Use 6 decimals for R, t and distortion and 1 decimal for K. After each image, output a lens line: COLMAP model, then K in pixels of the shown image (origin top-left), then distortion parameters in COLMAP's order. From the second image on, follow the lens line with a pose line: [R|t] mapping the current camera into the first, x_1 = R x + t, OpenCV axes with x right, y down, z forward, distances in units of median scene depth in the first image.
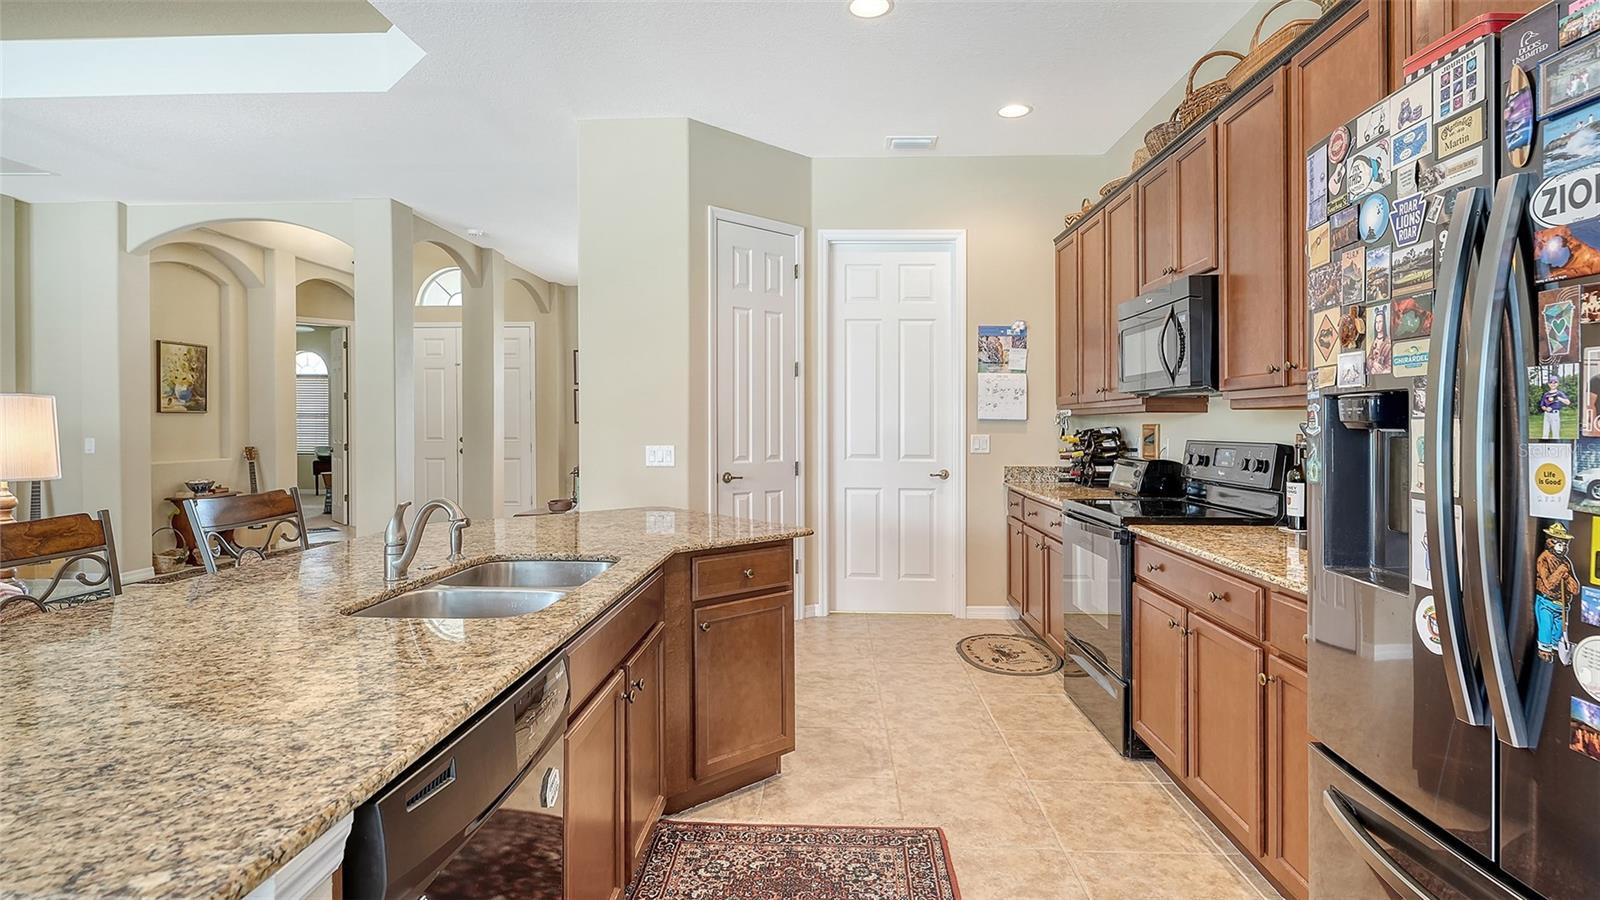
lens RADIAL K [[809.5, 0, 800.0], [0, 809.5, 450.0], [0, 0, 1]] dist [0.002248, 0.000310]
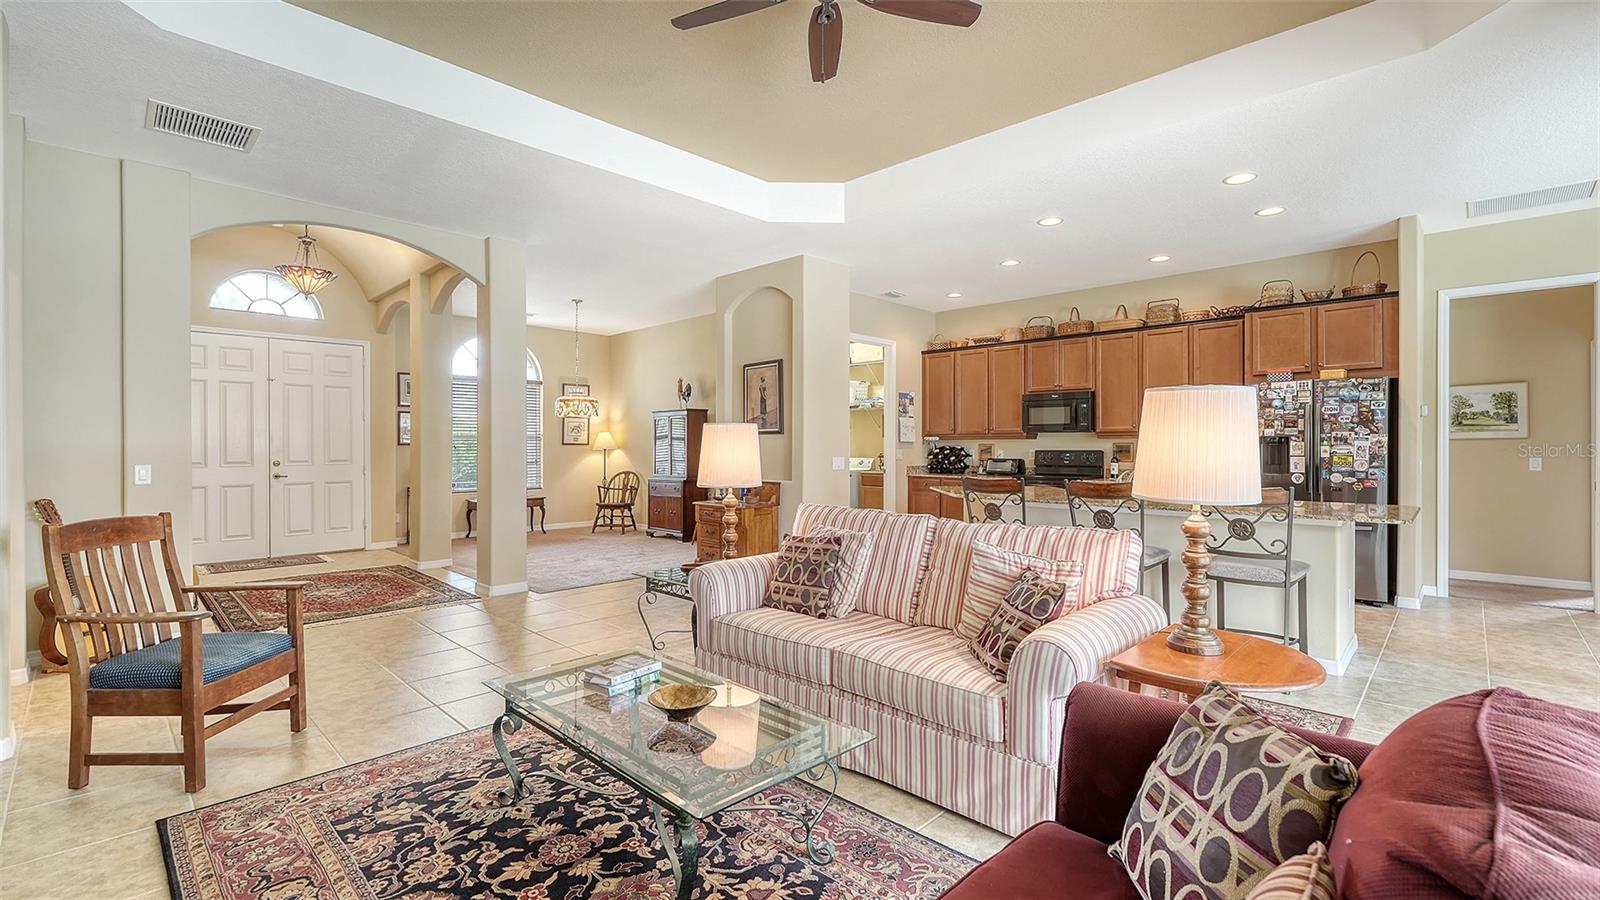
lens RADIAL K [[680.8, 0, 813.6], [0, 680.8, 446.5], [0, 0, 1]] dist [-0.000709, -0.000023]
pose [[0.661615, -0.001362, 0.749842, -4.474175], [0.024177, 0.999517, -0.019516, 0.002916], [-0.749454, 0.031041, 0.661329, 0.350182]]
